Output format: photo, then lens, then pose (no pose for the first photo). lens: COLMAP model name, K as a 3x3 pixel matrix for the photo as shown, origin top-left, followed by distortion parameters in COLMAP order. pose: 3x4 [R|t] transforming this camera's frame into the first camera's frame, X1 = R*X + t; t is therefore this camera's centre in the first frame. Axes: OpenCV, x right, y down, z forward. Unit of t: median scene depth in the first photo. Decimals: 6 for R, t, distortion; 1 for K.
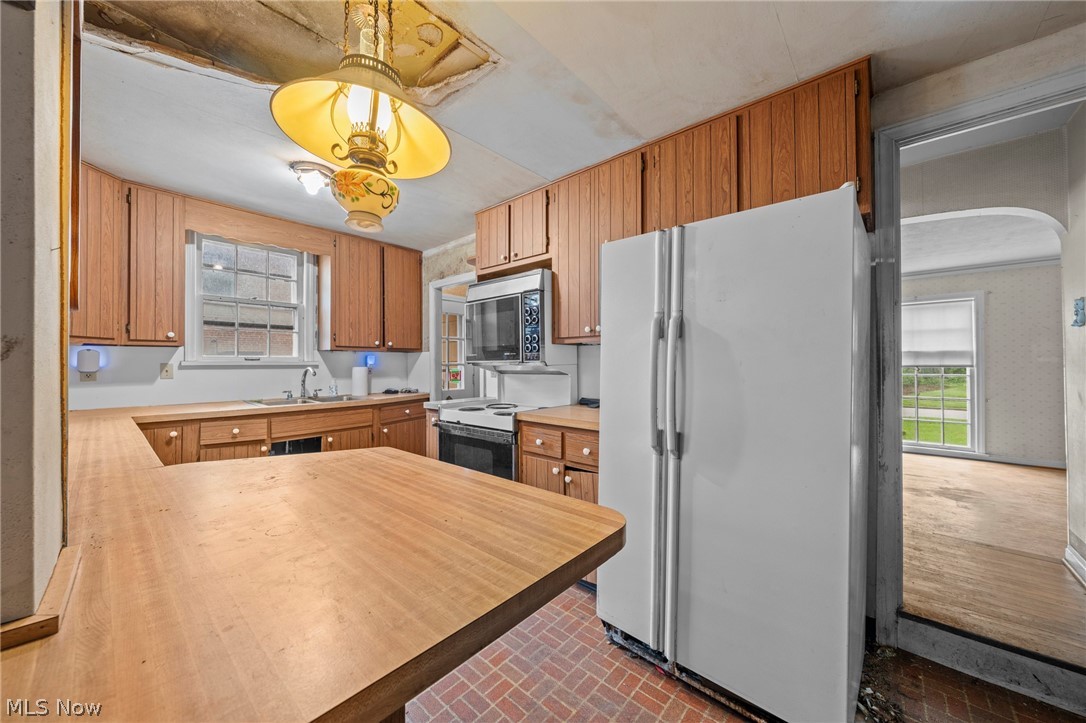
lens RADIAL K [[390.0, 0, 543.0], [0, 390.0, 361.5], [0, 0, 1]] dist [-0.002586, -0.000228]
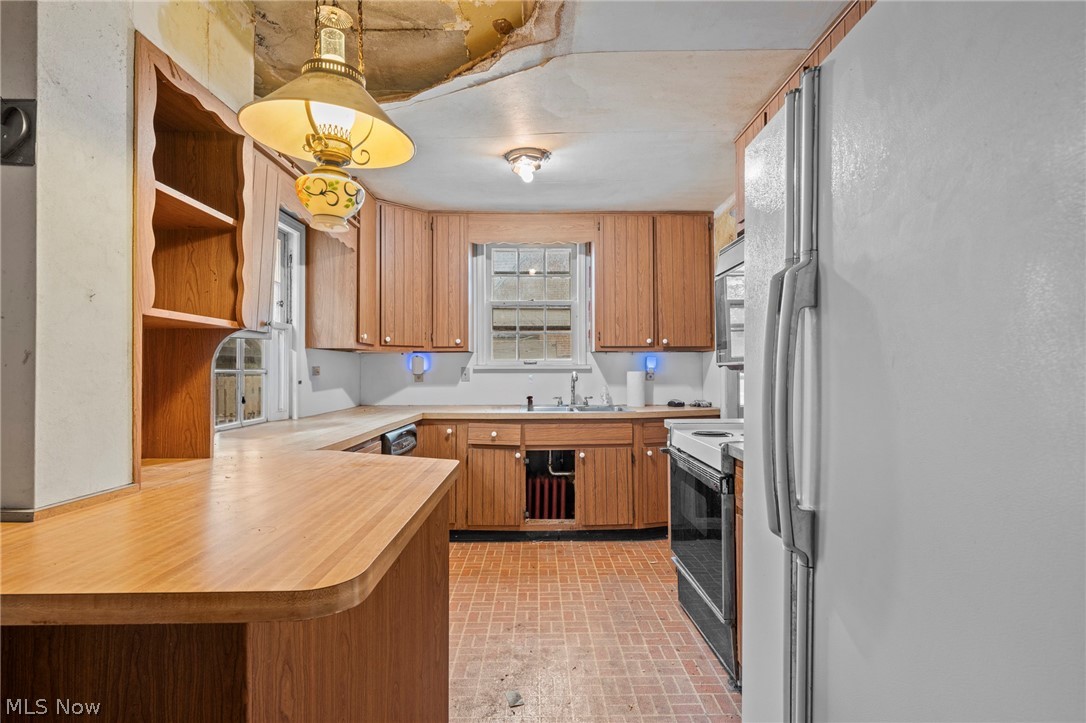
lens RADIAL K [[529.8, 0, 543.0], [0, 529.8, 361.5], [0, 0, 1]] dist [0.003382, -0.000211]
pose [[0.666733, -0.010899, -0.745217, 0.279353], [0.006132, 0.999939, -0.009138, 0.003241], [0.745272, 0.001523, 0.666759, 0.154170]]
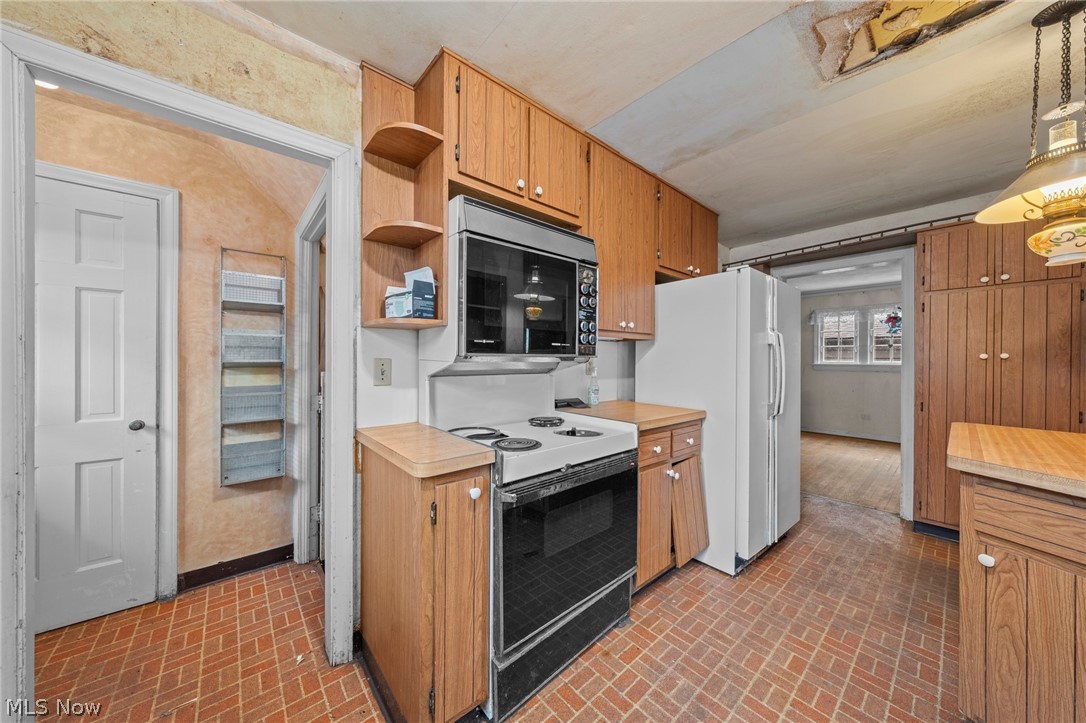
lens RADIAL K [[365.2, 0, 542.7], [0, 365.2, 359.8], [0, 0, 1]] dist [-0.004470, 0.000063]
pose [[0.136214, 0.000597, 0.990679, -0.609123], [-0.014137, 0.999899, 0.001341, 0.005480], [-0.990579, -0.014188, 0.136209, 0.815128]]
